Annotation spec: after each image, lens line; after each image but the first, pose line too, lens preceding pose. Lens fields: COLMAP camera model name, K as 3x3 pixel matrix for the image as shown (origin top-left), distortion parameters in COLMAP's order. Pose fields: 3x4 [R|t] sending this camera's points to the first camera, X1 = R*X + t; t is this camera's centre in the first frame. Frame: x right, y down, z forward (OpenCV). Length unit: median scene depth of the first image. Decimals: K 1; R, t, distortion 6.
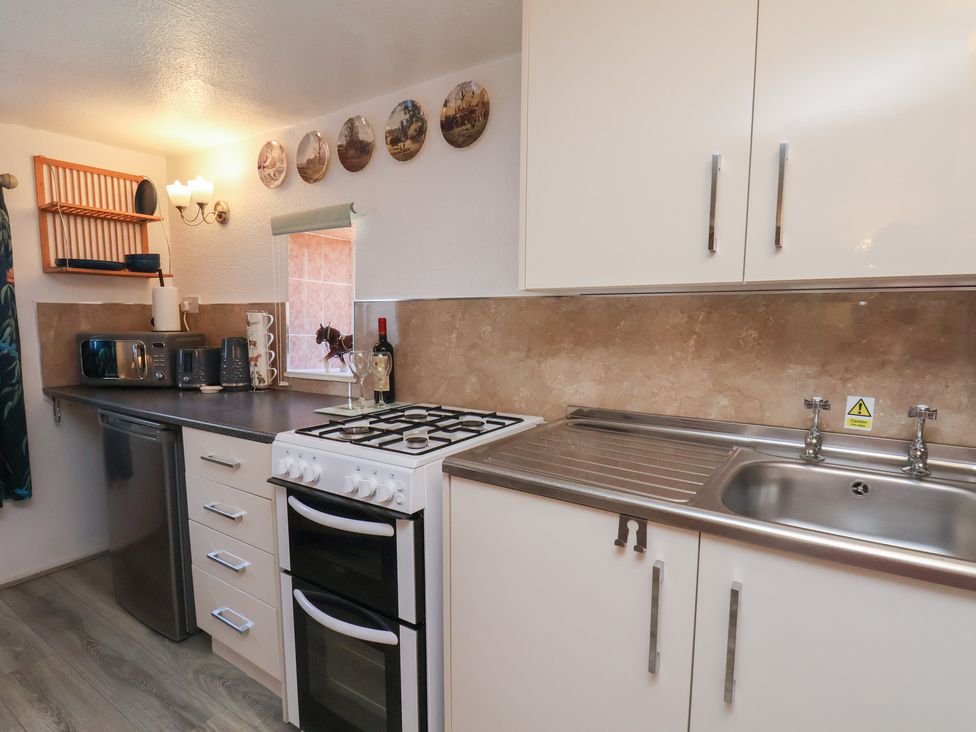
lens RADIAL K [[487.4, 0, 505.0], [0, 487.4, 364.9], [0, 0, 1]] dist [-0.002068, -0.000564]
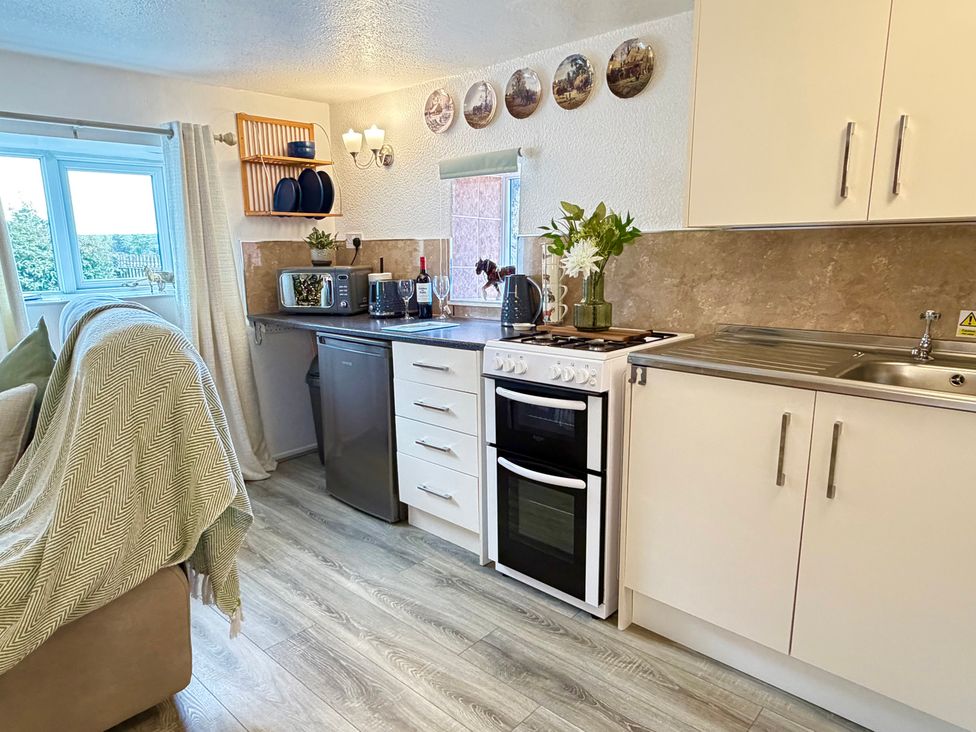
lens RADIAL K [[623.1, 0, 486.6], [0, 623.1, 366.4], [0, 0, 1]] dist [0.005106, -0.000299]
pose [[0.979442, 0.020276, -0.200705, -0.102519], [-0.001067, 0.995443, 0.095357, 0.038548], [0.201724, -0.093183, 0.975000, -0.543272]]
